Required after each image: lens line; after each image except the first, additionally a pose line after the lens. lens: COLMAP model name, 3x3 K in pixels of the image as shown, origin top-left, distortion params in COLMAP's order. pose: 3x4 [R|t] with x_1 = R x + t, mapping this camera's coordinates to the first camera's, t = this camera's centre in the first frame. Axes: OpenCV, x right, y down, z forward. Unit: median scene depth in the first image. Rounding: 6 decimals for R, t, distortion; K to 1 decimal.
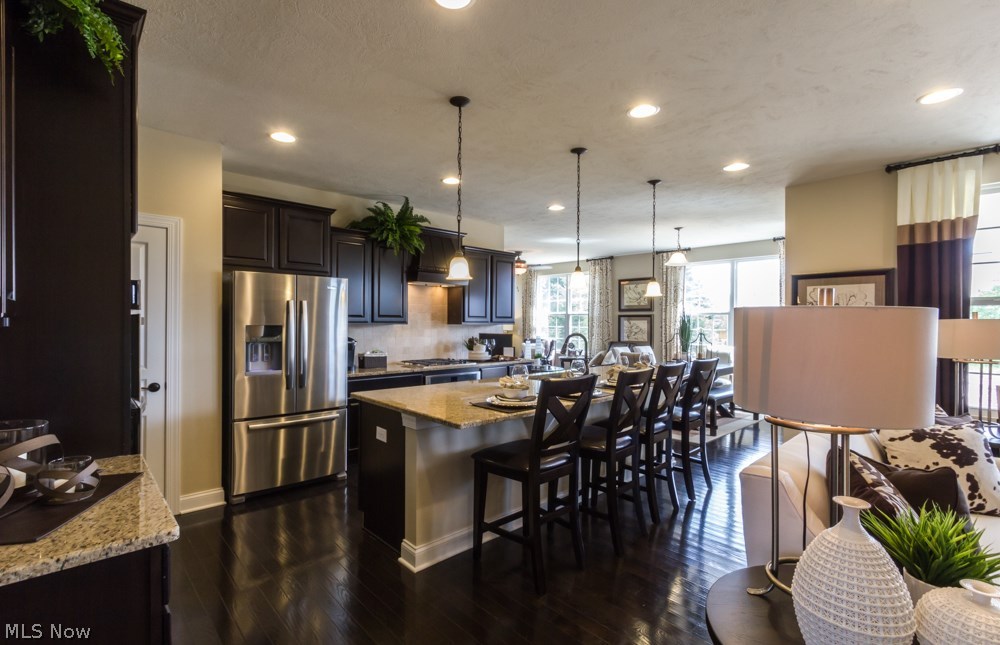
lens RADIAL K [[466.4, 0, 495.3], [0, 466.4, 318.1], [0, 0, 1]] dist [0.000295, -0.000205]
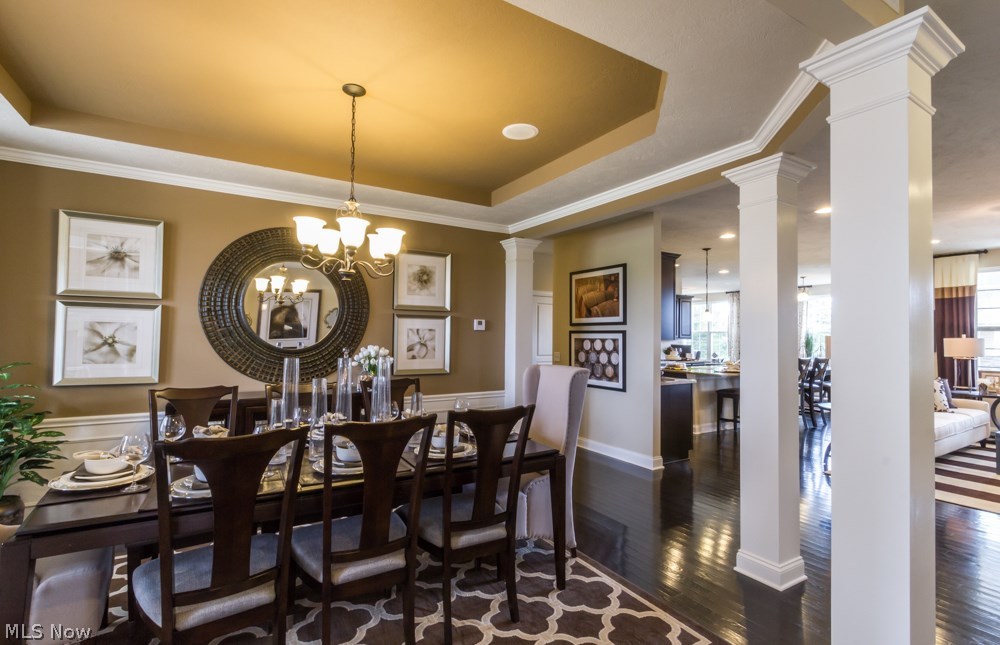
lens RADIAL K [[459.6, 0, 500.0], [0, 459.6, 322.5], [0, 0, 1]] dist [0.002395, -0.000296]
pose [[0.980082, -0.001031, -0.198589, -0.476775], [-0.003219, 0.999773, -0.021079, -0.013960], [0.198565, 0.021298, 0.979856, -1.134484]]
